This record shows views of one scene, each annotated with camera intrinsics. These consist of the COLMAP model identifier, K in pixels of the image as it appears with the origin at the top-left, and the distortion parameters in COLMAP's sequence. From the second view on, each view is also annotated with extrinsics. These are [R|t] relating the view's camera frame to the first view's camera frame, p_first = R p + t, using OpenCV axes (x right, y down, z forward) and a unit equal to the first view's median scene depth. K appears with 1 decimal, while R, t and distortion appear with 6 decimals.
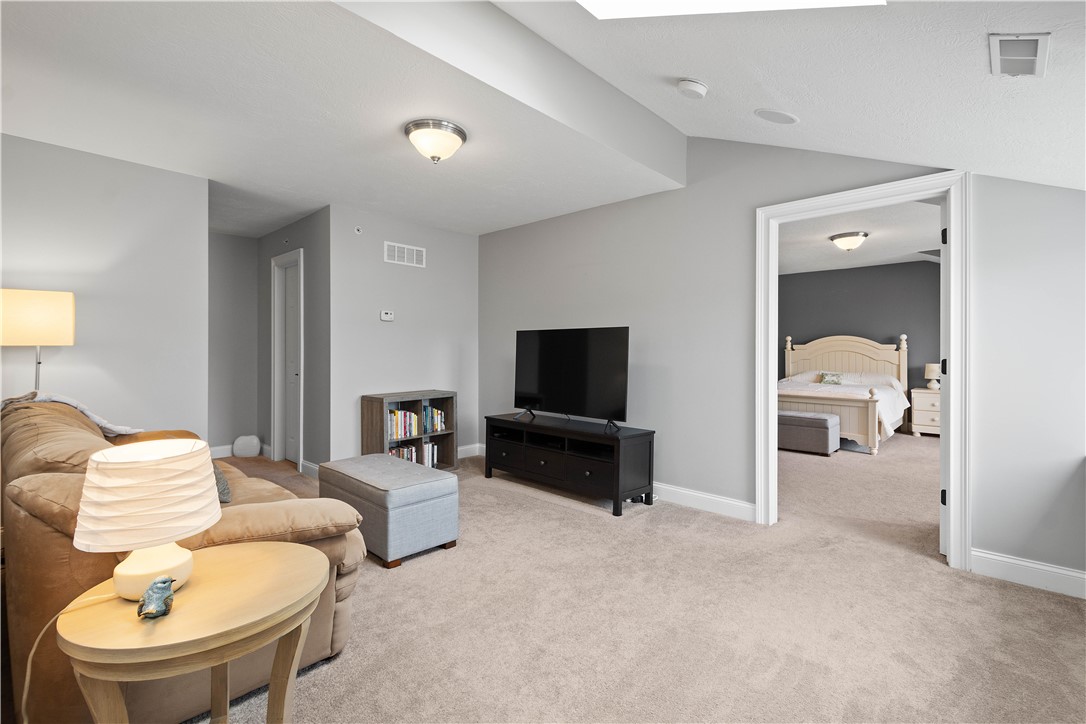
lens RADIAL K [[479.7, 0, 543.5], [0, 479.7, 355.2], [0, 0, 1]] dist [0.002195, -0.000122]
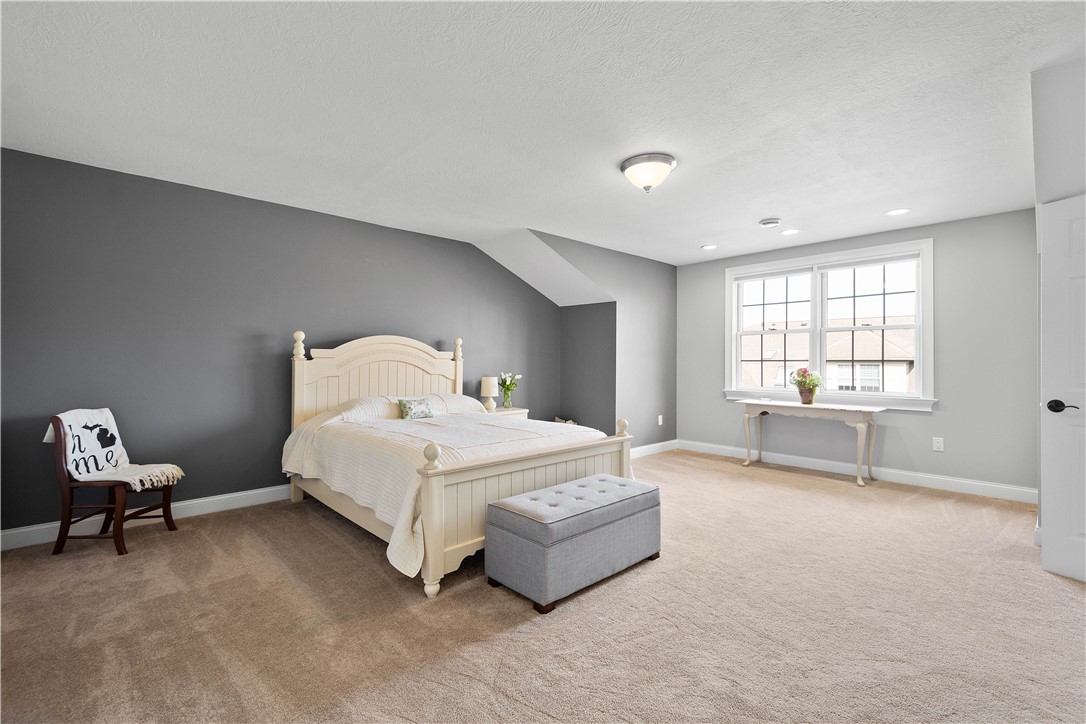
lens RADIAL K [[479.7, 0, 543.6], [0, 479.7, 360.6], [0, 0, 1]] dist [0.002195, -0.000122]
pose [[0.037628, -0.002160, 0.999289, 0.031282], [0.007576, 0.999970, 0.001876, -0.009083], [-0.999263, 0.007500, 0.037643, 0.827624]]
